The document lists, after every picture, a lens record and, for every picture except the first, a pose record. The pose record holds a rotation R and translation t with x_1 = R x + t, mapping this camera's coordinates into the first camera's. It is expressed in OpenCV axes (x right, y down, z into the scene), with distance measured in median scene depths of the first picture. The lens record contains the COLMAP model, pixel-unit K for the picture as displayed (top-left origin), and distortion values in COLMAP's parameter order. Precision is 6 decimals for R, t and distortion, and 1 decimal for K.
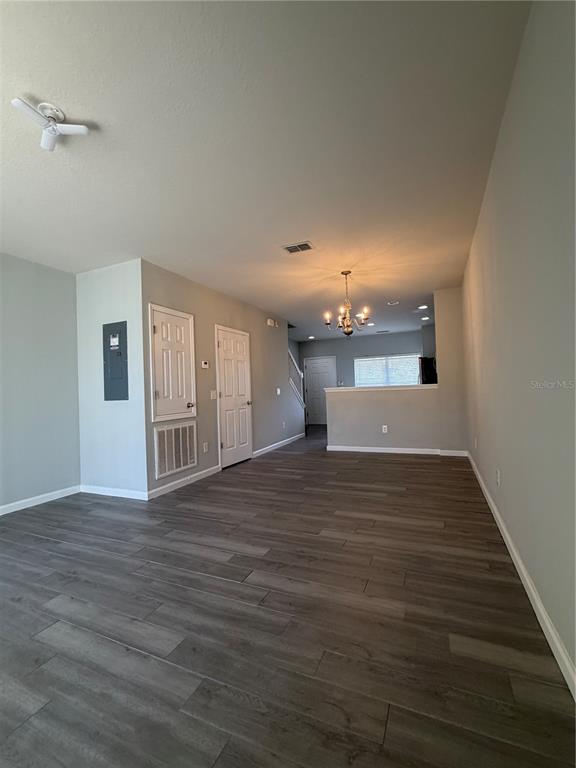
lens RADIAL K [[336.6, 0, 288.0], [0, 336.6, 384.0], [0, 0, 1]] dist [0.000559, 0.000373]
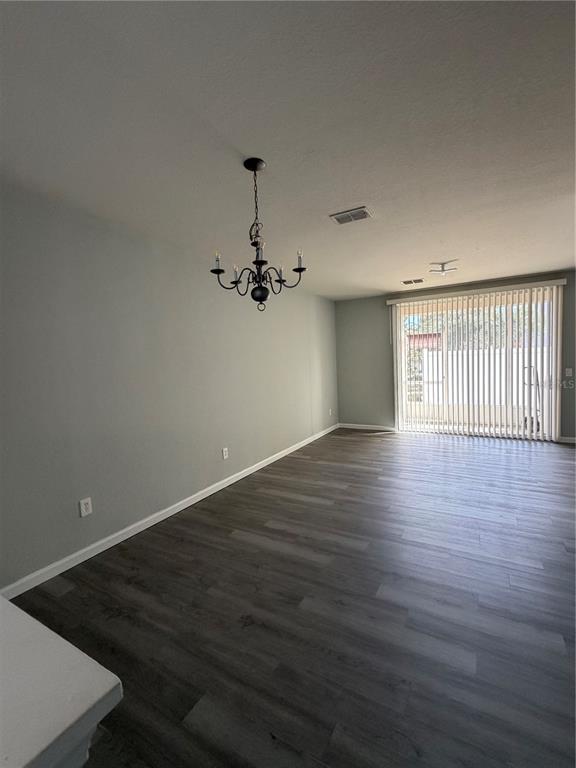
lens RADIAL K [[336.6, 0, 288.0], [0, 336.6, 384.0], [0, 0, 1]] dist [0.000559, 0.000373]
pose [[-0.992048, 0.073404, 0.102243, 0.170594], [0.077884, 0.996138, 0.040535, -0.079988], [-0.098872, 0.048175, -0.993933, 2.504989]]
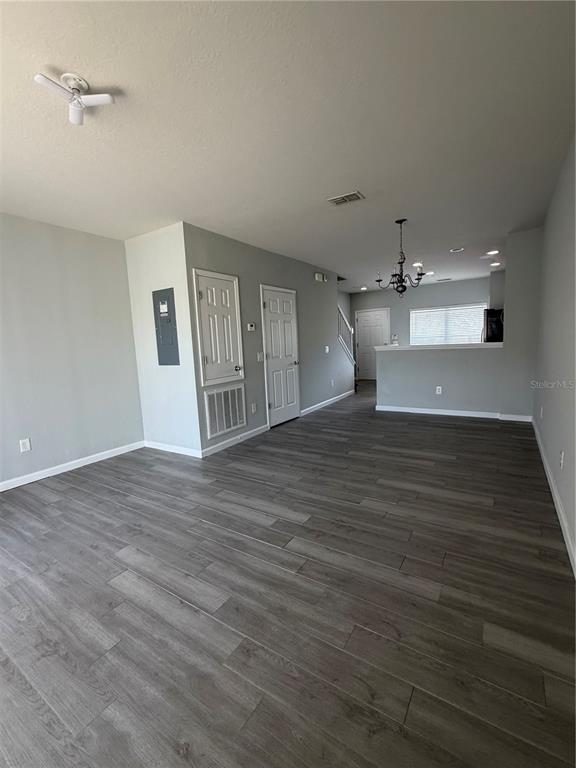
lens RADIAL K [[336.6, 0, 288.0], [0, 336.6, 384.0], [0, 0, 1]] dist [0.000559, 0.000373]
pose [[0.988046, 0.010917, -0.153775, 0.031151], [0.012537, 0.988496, 0.150729, -0.071136], [0.153651, -0.150855, 0.976542, 0.026702]]
